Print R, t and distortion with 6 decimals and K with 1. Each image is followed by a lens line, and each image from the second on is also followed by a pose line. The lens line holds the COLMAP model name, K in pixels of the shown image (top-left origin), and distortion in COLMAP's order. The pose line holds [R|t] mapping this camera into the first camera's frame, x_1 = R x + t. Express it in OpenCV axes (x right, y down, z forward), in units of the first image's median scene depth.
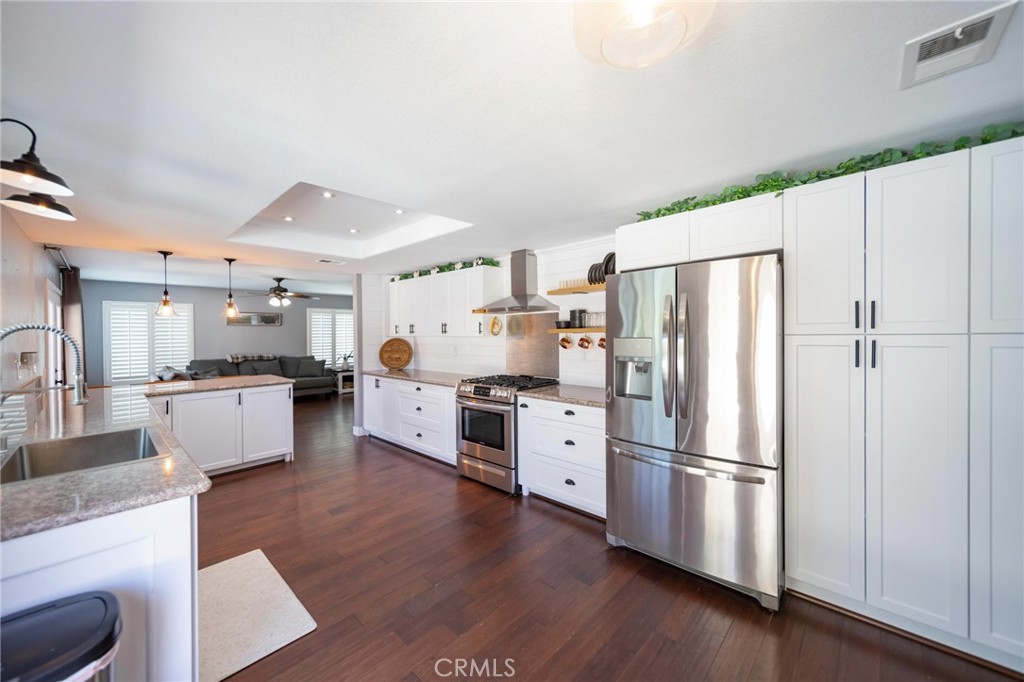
lens RADIAL K [[392.5, 0, 488.0], [0, 392.5, 332.9], [0, 0, 1]] dist [-0.001202, -0.000096]
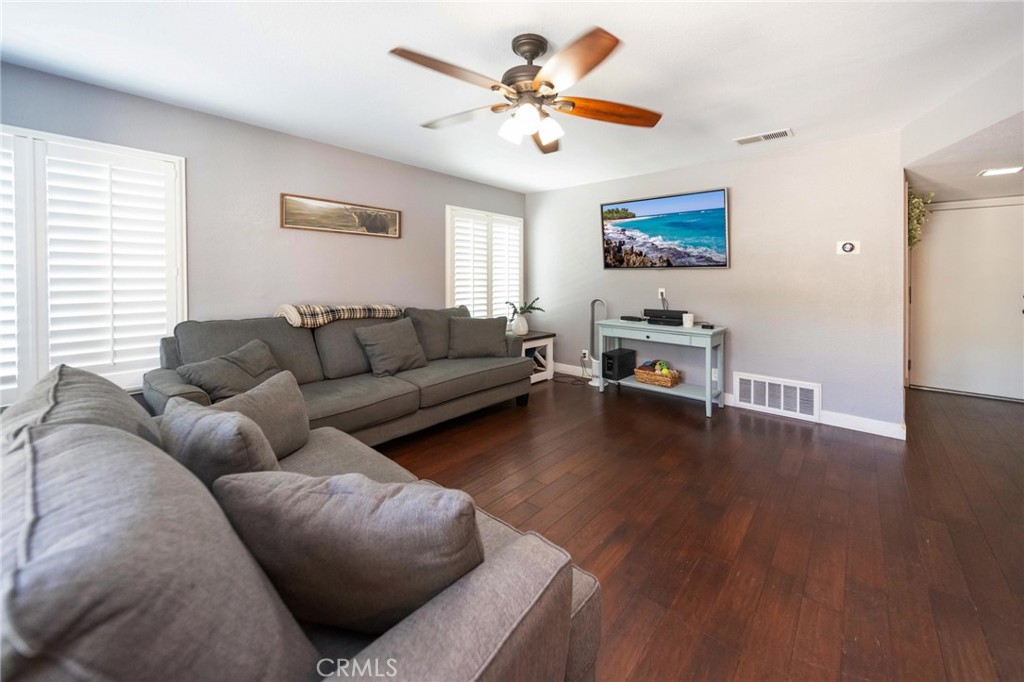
lens RADIAL K [[384.6, 0, 530.5], [0, 384.6, 281.2], [0, 0, 1]] dist [0.000314, -0.000004]
pose [[0.993649, 0.012091, 0.111877, -0.470241], [-0.012574, 0.999914, 0.003605, 0.028617], [-0.111823, -0.004989, 0.993716, 0.607450]]
